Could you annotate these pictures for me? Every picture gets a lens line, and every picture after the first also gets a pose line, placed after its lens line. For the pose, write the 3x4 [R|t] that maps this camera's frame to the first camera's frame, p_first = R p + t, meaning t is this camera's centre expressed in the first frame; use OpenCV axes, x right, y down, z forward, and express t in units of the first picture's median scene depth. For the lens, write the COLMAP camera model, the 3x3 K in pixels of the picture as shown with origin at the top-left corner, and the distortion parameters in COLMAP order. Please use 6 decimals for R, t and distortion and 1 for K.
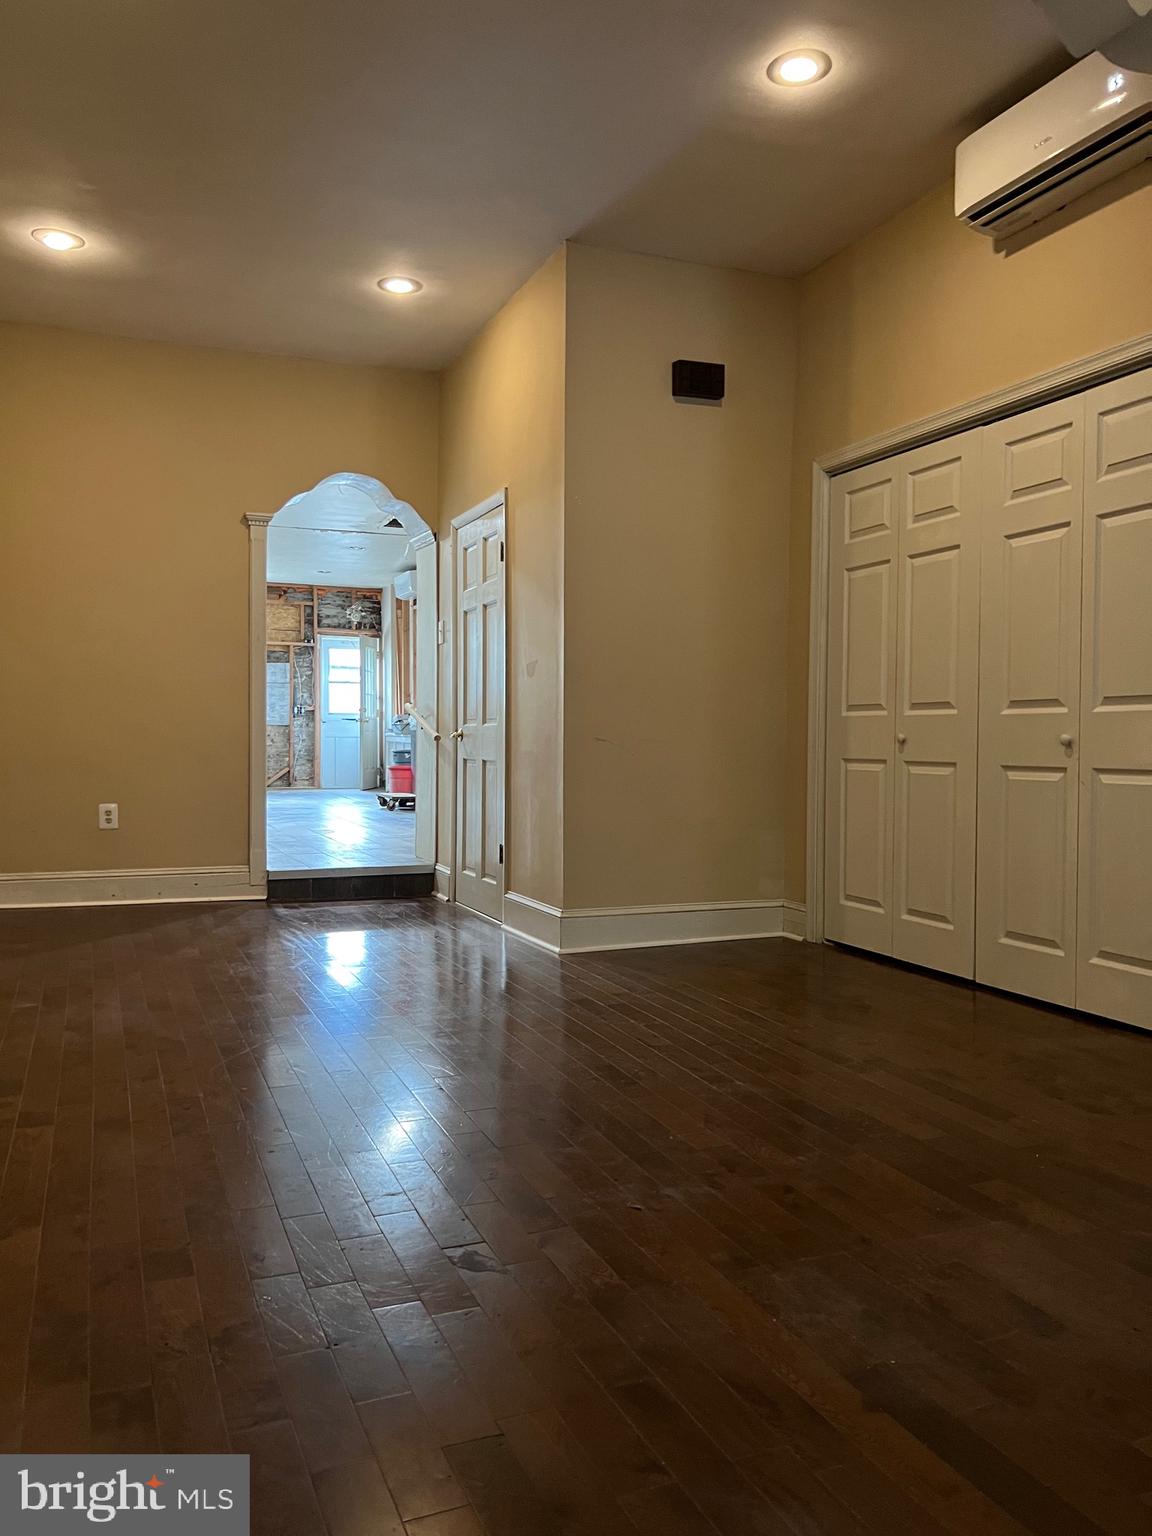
lens RADIAL K [[1165.0, 0, 568.1], [0, 1165.0, 759.7], [0, 0, 1]] dist [0.069946, -0.102621]
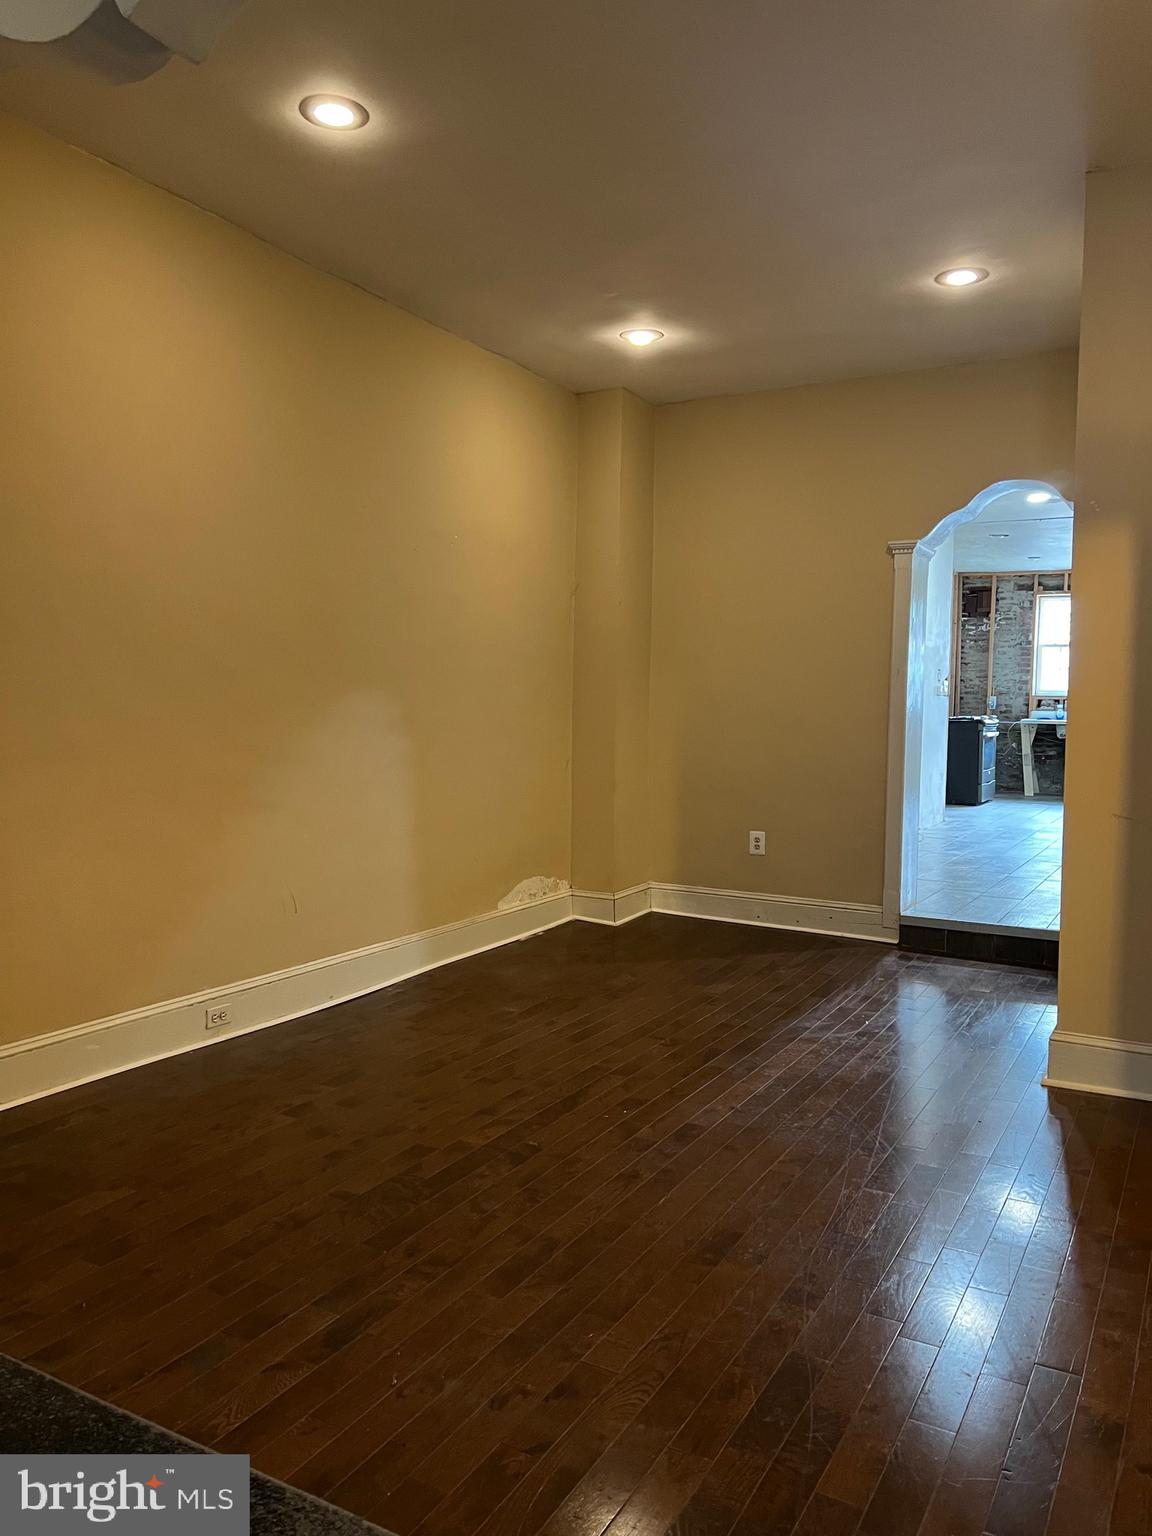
lens RADIAL K [[1165.0, 0, 568.1], [0, 1165.0, 759.7], [0, 0, 1]] dist [0.069946, -0.102621]
pose [[0.625594, 0.045608, -0.778814, 0.329491], [-0.029182, 0.998959, 0.035059, -0.060335], [0.779602, 0.000795, 0.626274, 0.195652]]
